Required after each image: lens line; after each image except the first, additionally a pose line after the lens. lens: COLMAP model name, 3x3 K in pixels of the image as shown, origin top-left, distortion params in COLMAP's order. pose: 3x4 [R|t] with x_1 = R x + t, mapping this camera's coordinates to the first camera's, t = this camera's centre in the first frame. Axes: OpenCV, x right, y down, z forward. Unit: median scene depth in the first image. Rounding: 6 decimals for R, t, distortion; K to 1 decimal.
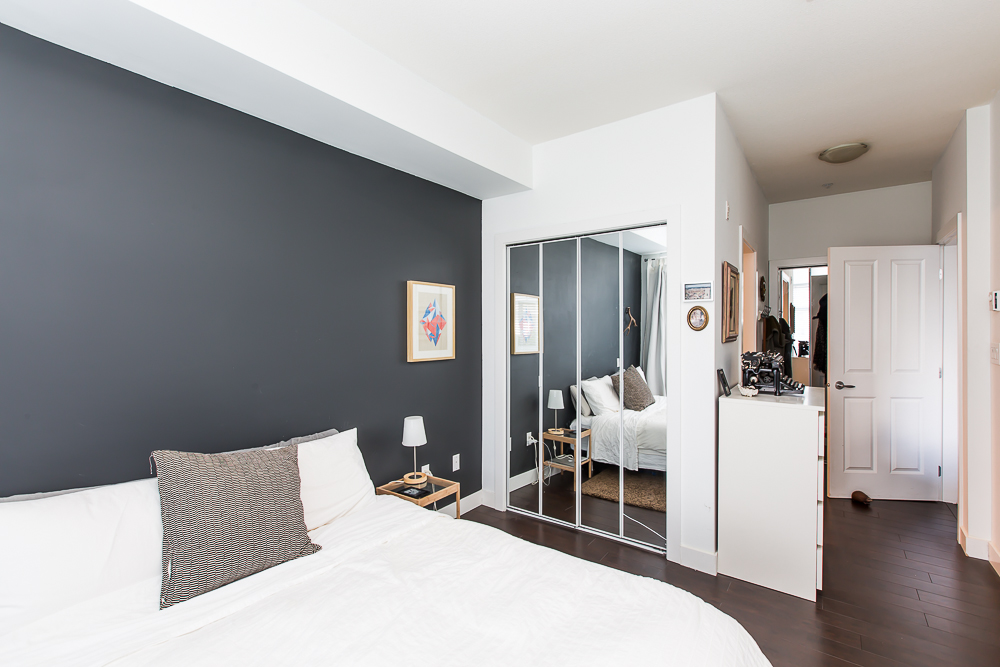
lens RADIAL K [[447.6, 0, 499.3], [0, 447.6, 330.2], [0, 0, 1]] dist [-0.000437, -0.001042]
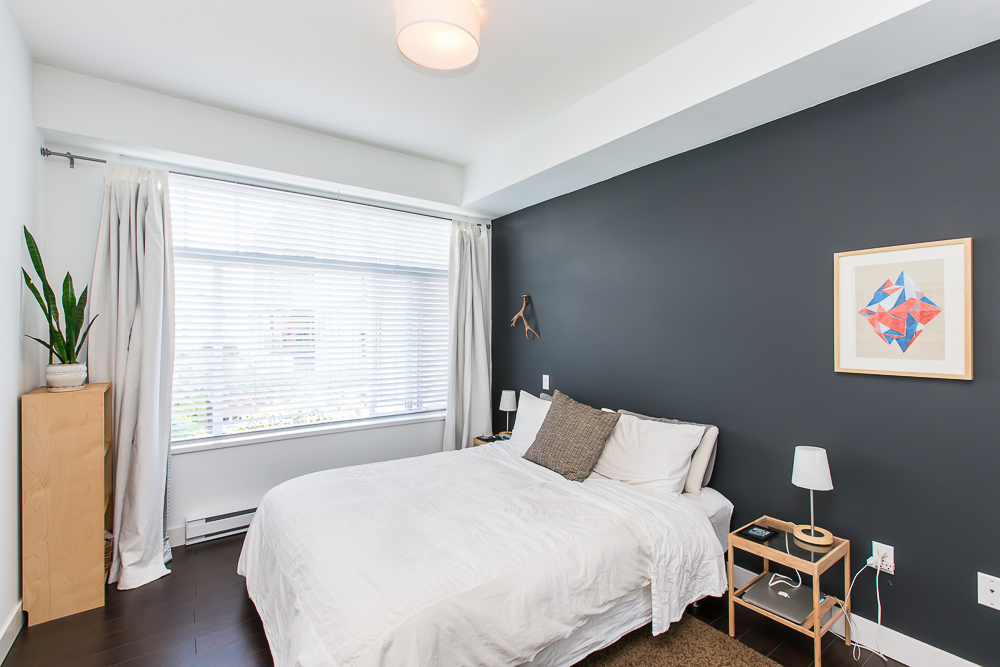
lens RADIAL K [[447.6, 0, 498.6], [0, 447.6, 332.7], [0, 0, 1]] dist [-0.000437, -0.001042]
pose [[-0.307371, -0.001045, -0.951589, 0.592715], [0.000439, 0.999999, -0.001240, 0.011144], [0.951590, -0.000799, -0.307370, 0.693411]]
